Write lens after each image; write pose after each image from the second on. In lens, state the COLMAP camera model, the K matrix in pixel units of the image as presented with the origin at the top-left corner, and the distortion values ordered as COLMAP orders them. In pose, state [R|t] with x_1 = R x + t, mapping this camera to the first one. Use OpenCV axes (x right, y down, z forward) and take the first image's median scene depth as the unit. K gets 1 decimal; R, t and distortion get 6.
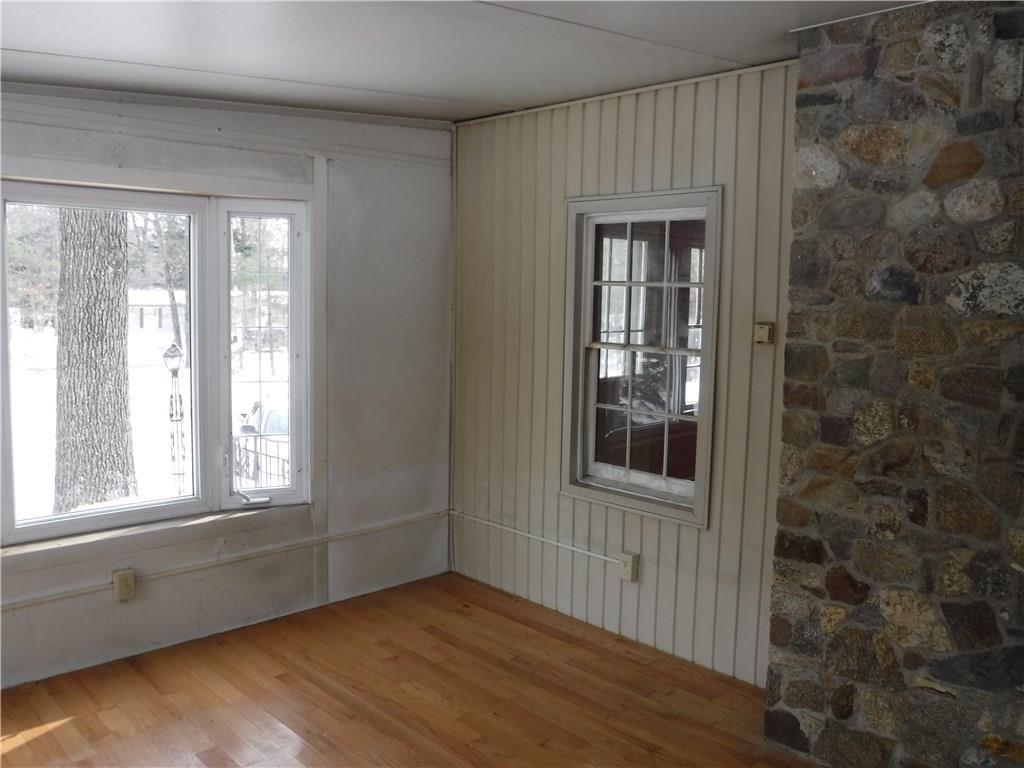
lens RADIAL K [[921.0, 0, 510.4], [0, 921.0, 397.4], [0, 0, 1]] dist [-0.058574, 0.020472]
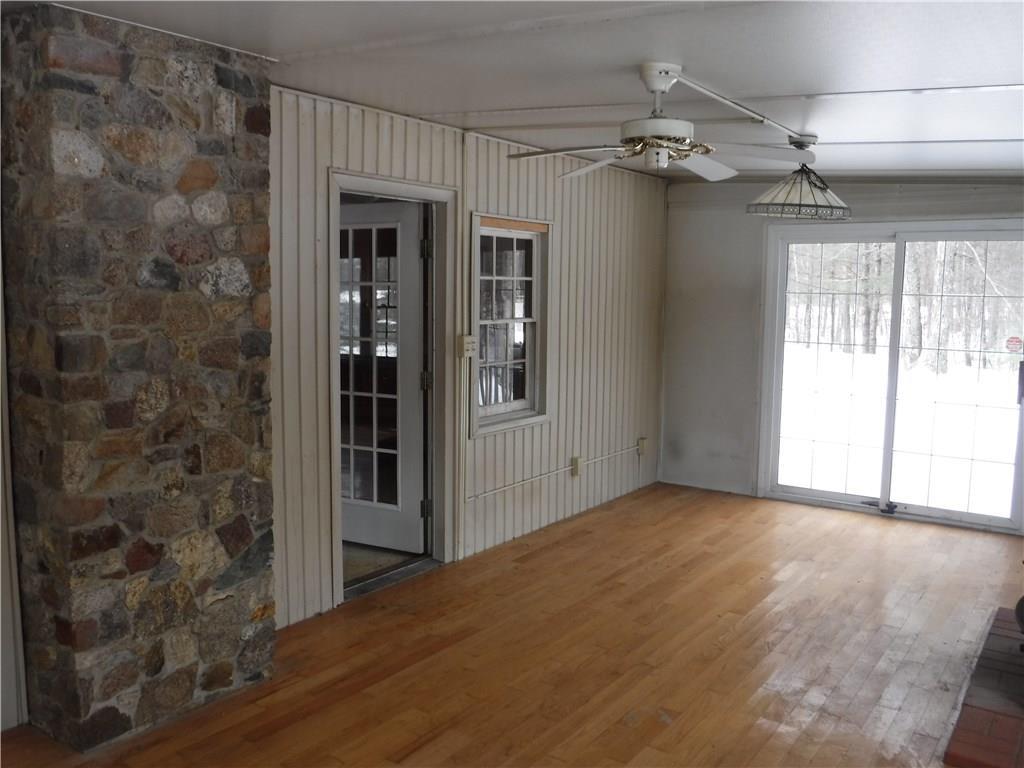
lens RADIAL K [[870.4, 0, 512.0], [0, 870.4, 384.0], [0, 0, 1]] dist [-0.058851, 0.011489]
pose [[-0.210392, -0.127991, 0.969202, -0.726487], [0.099679, 0.983417, 0.151506, -0.108352], [-0.972522, 0.128485, -0.194145, 0.800338]]
